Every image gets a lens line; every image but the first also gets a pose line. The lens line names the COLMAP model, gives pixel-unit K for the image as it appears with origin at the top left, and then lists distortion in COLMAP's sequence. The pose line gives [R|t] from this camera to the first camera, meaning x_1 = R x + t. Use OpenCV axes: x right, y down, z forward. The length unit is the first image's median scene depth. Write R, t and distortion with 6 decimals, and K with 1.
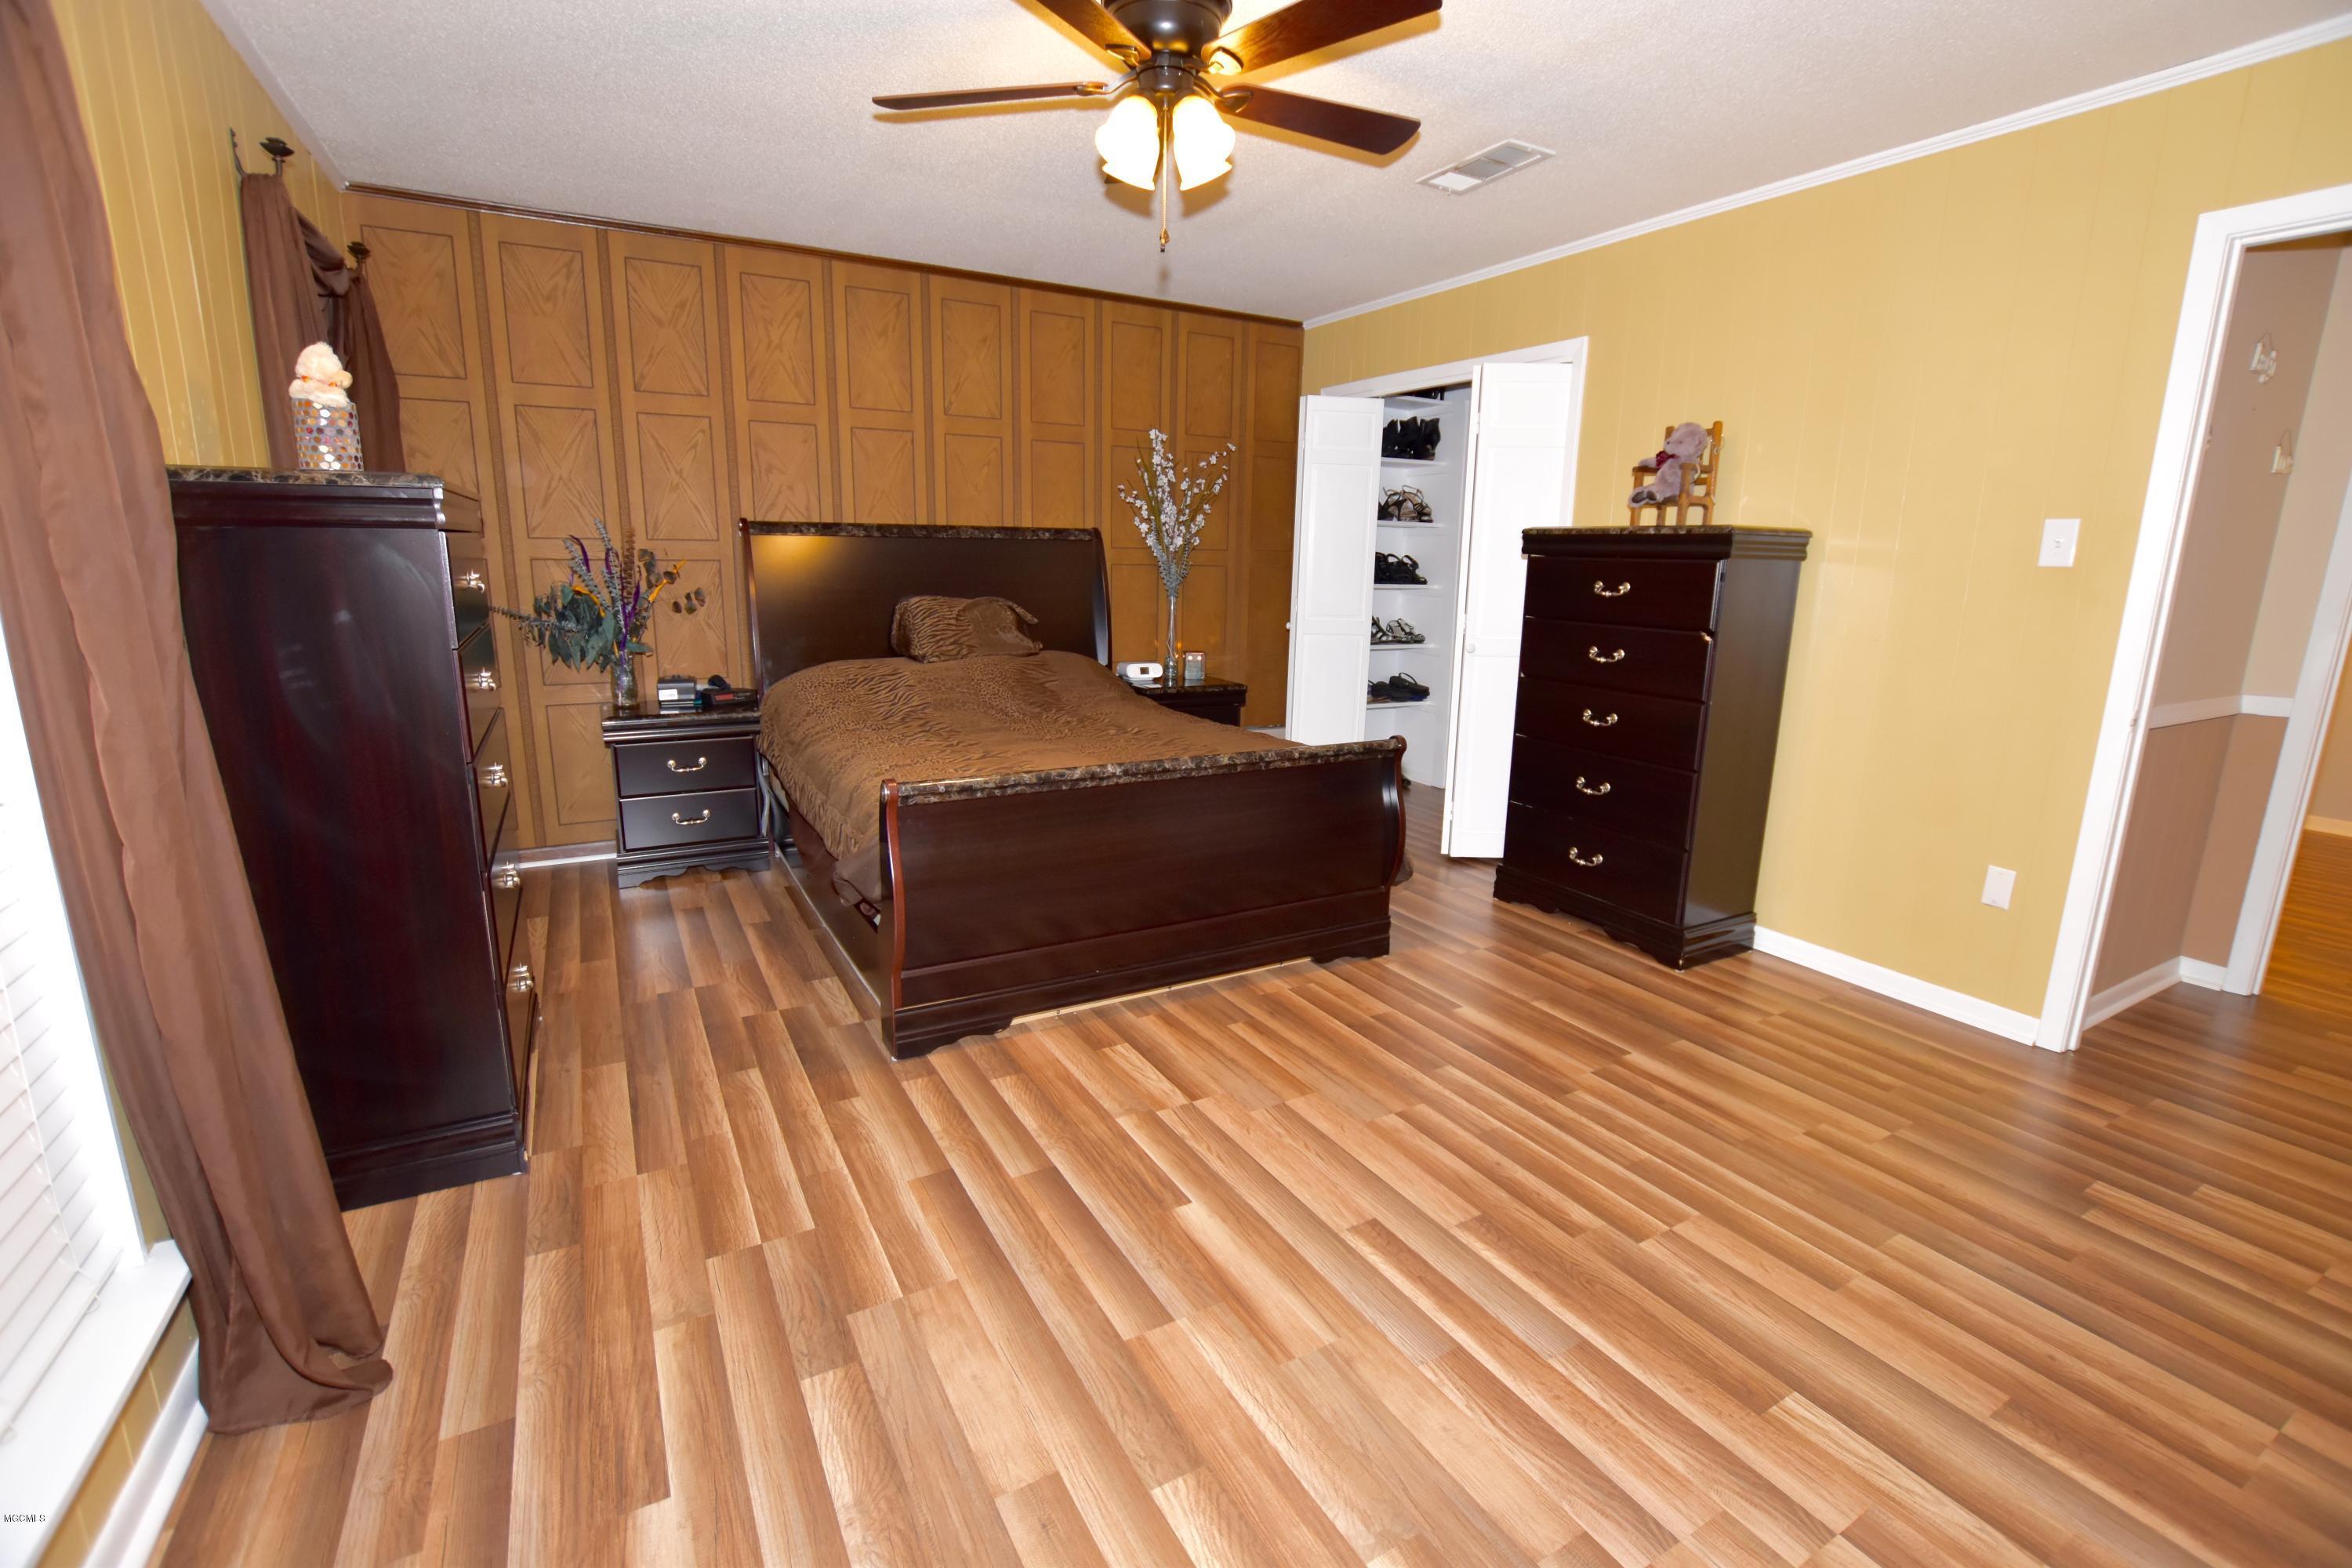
lens RADIAL K [[1038.8, 0, 1181.6], [0, 1038.8, 778.7], [0, 0, 1]] dist [-0.031112, 0.001219]
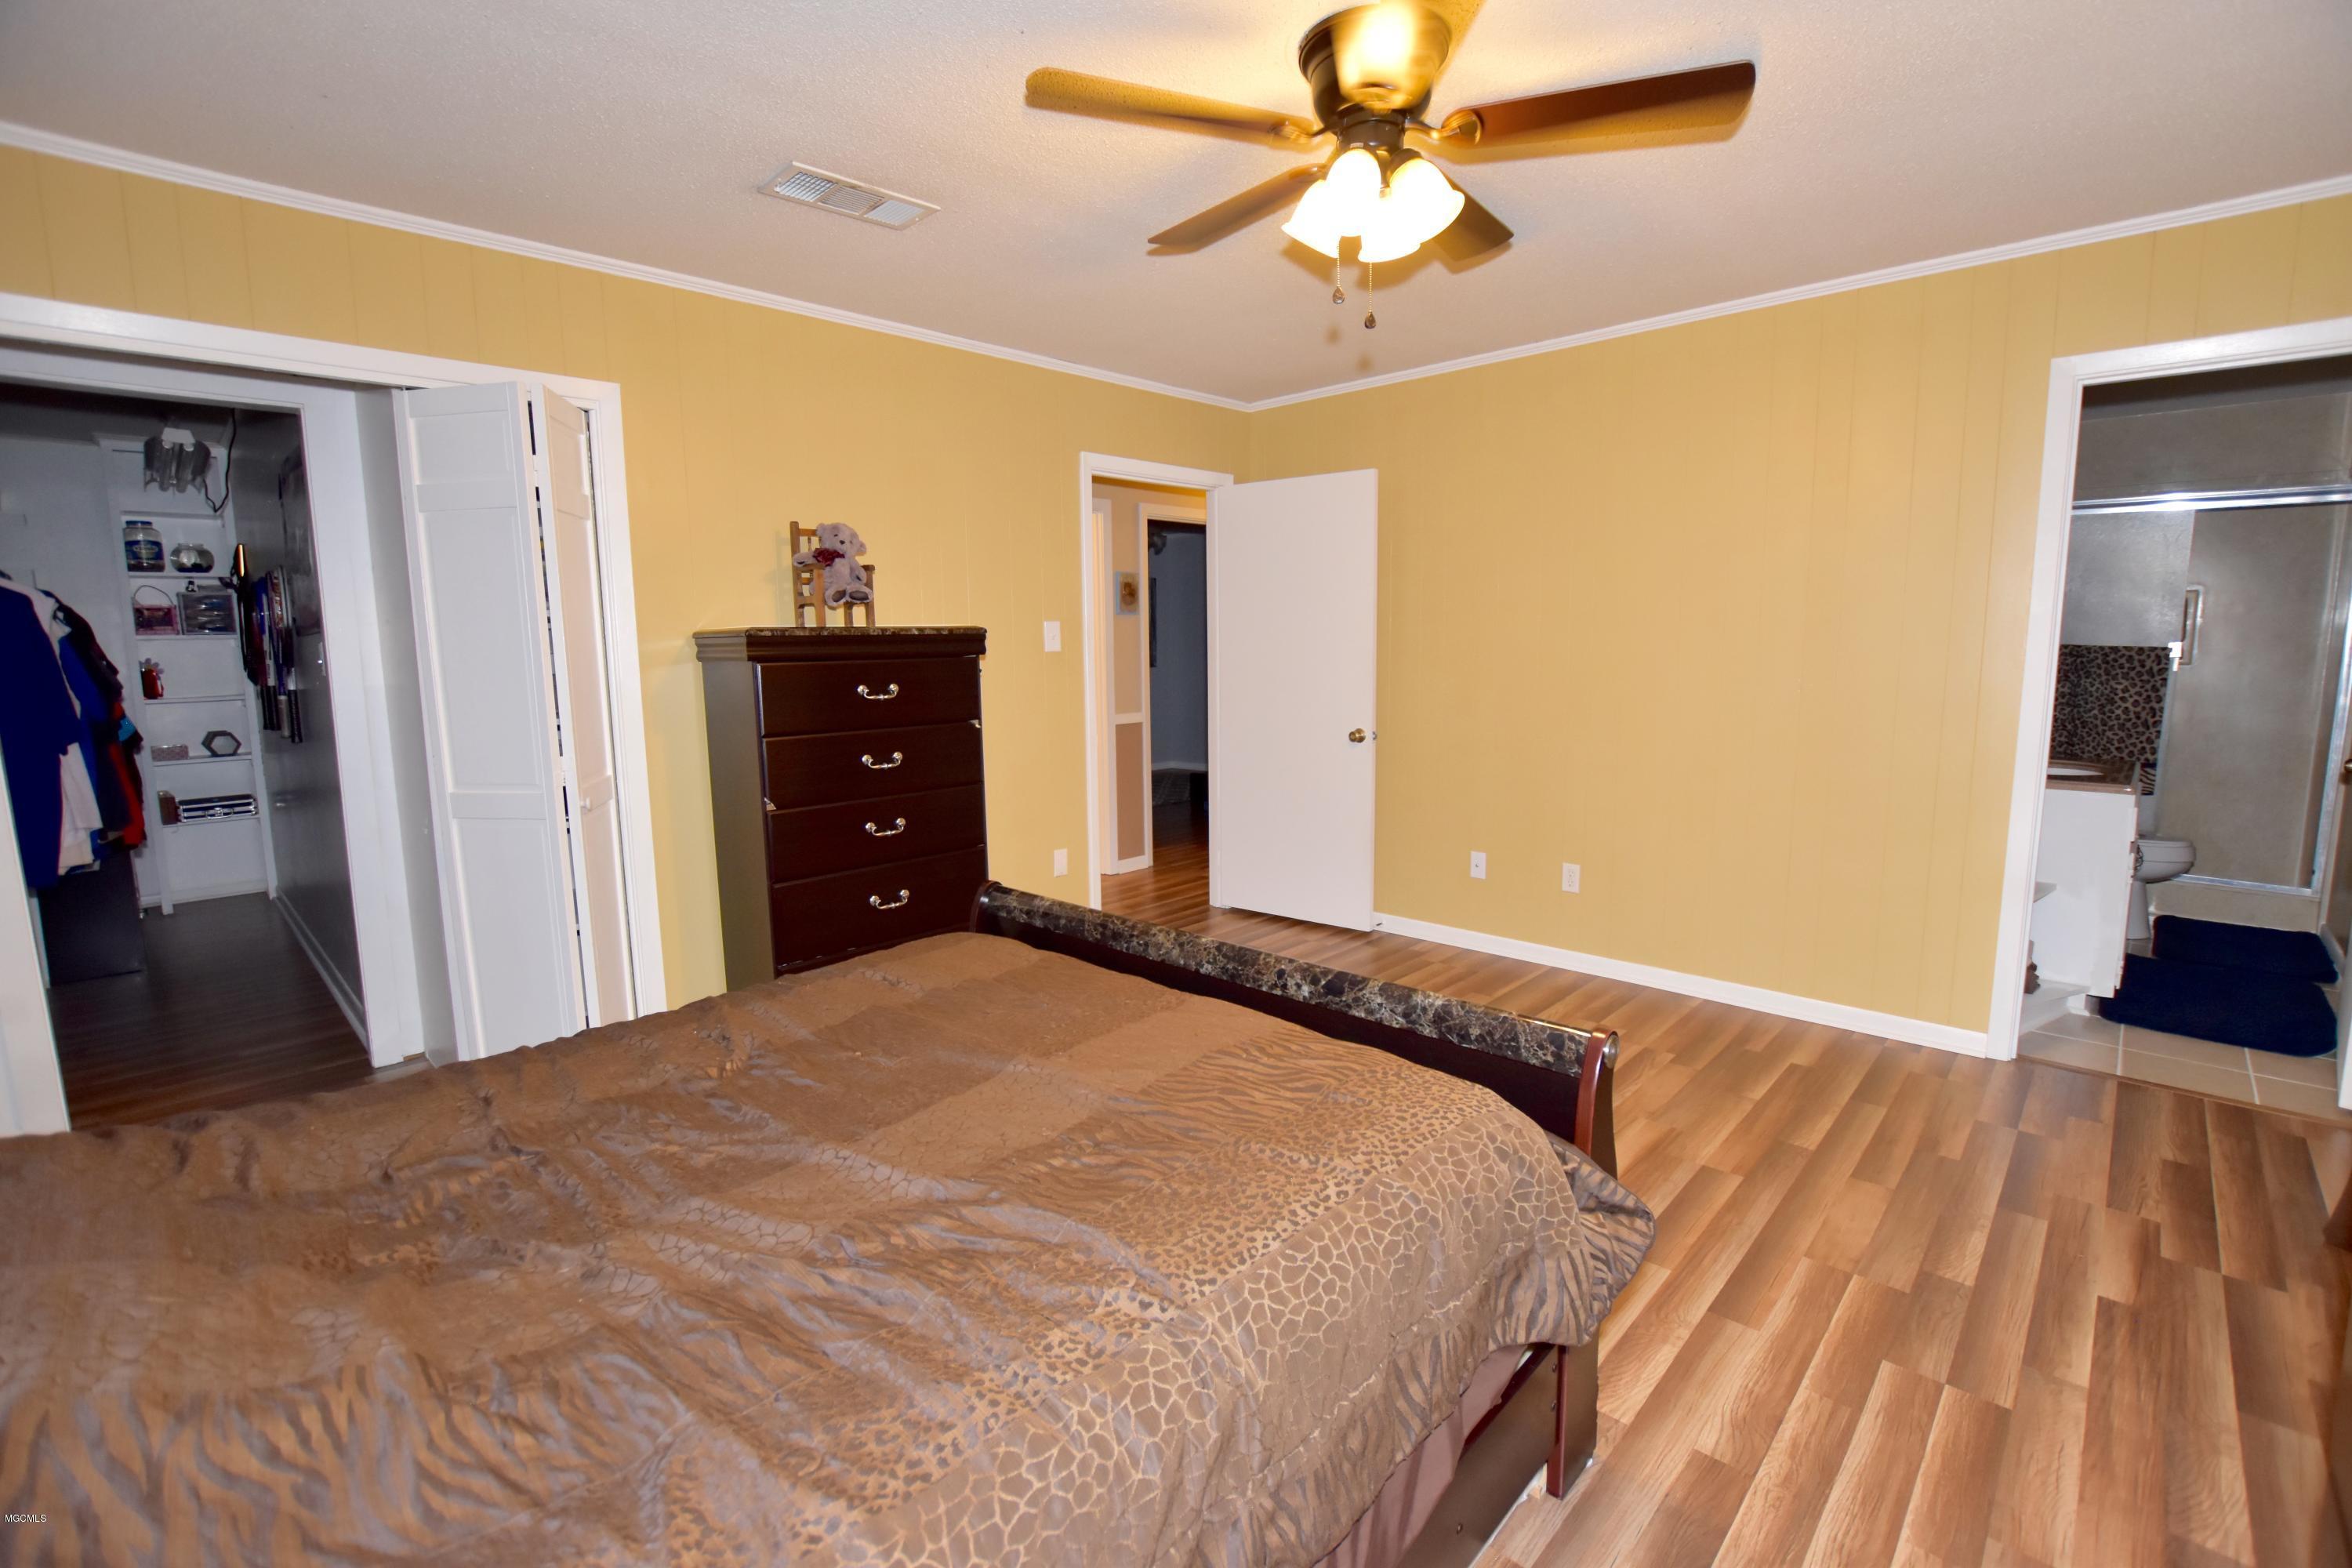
lens RADIAL K [[1038.8, 0, 1181.6], [0, 1038.8, 778.7], [0, 0, 1]] dist [-0.031112, 0.001219]
pose [[-0.288630, -0.141987, 0.946854, -0.818424], [0.215646, 0.953891, 0.208777, -0.351307], [-0.932840, 0.264445, -0.244703, 1.408256]]
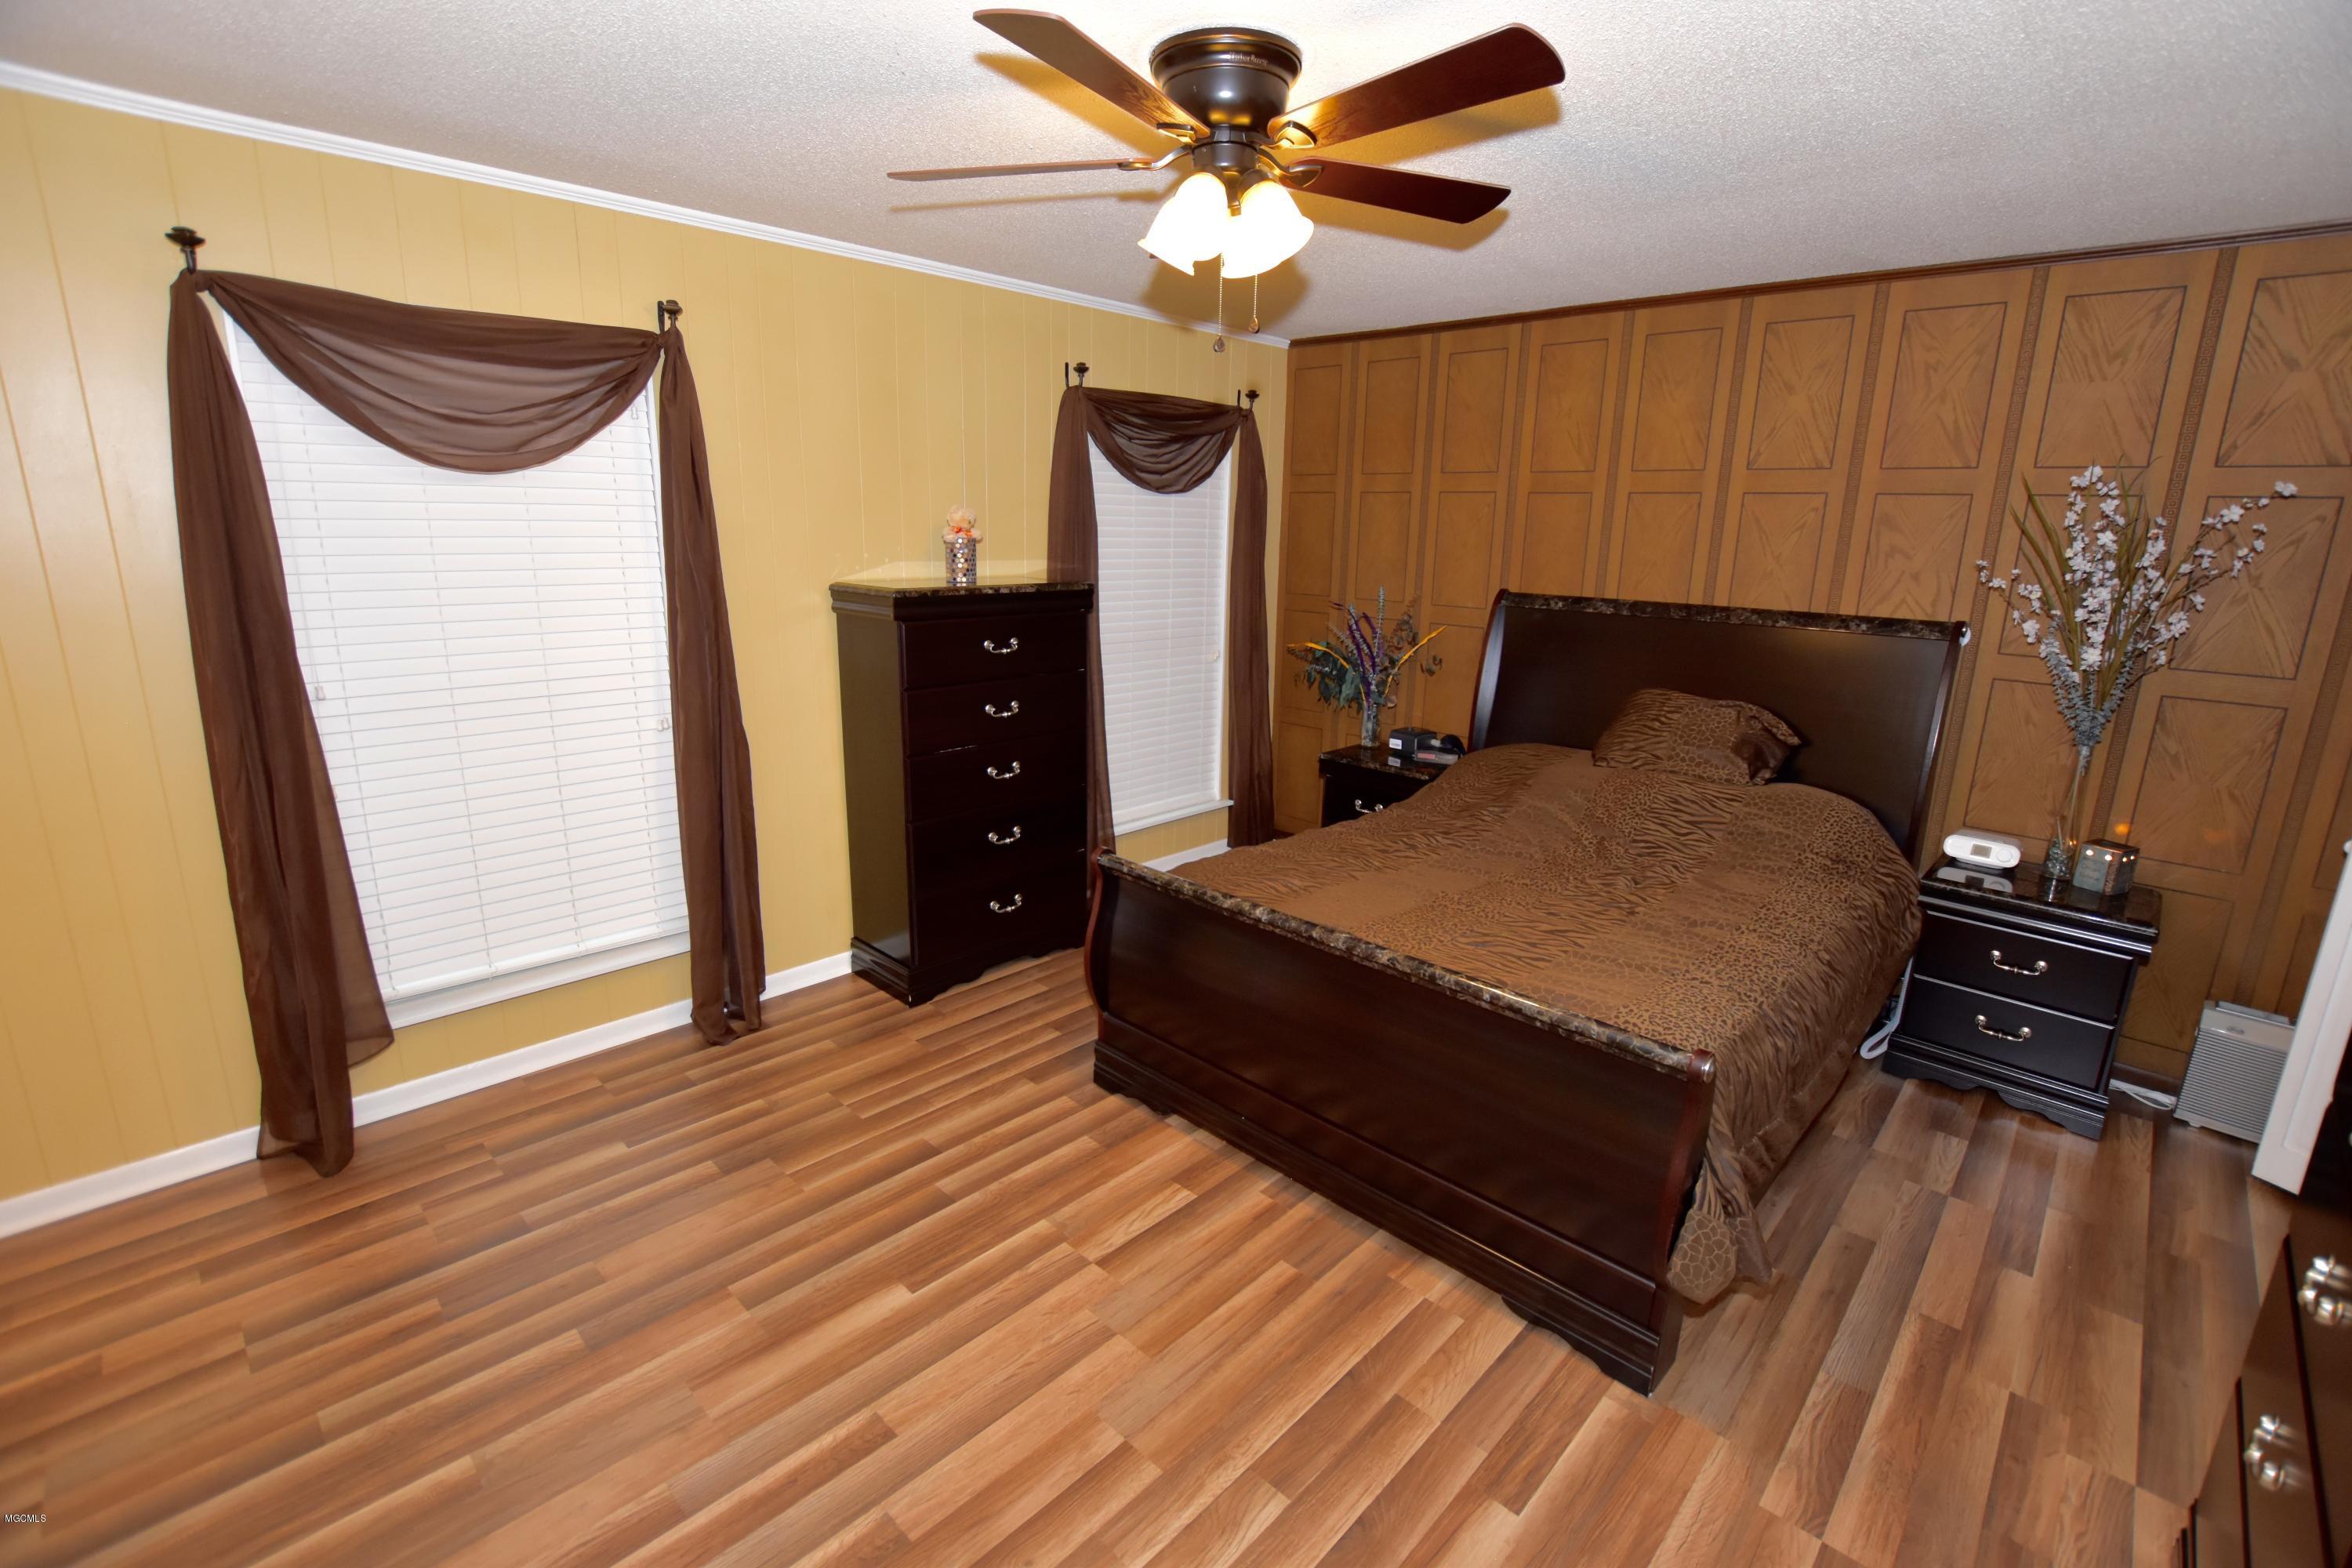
lens RADIAL K [[1038.8, 0, 1181.6], [0, 1038.8, 778.7], [0, 0, 1]] dist [-0.031112, 0.001219]
pose [[0.282969, 0.211880, -0.935433, 0.833733], [-0.224048, 0.962914, 0.150330, -0.274520], [0.932594, 0.167043, 0.319946, 0.723457]]
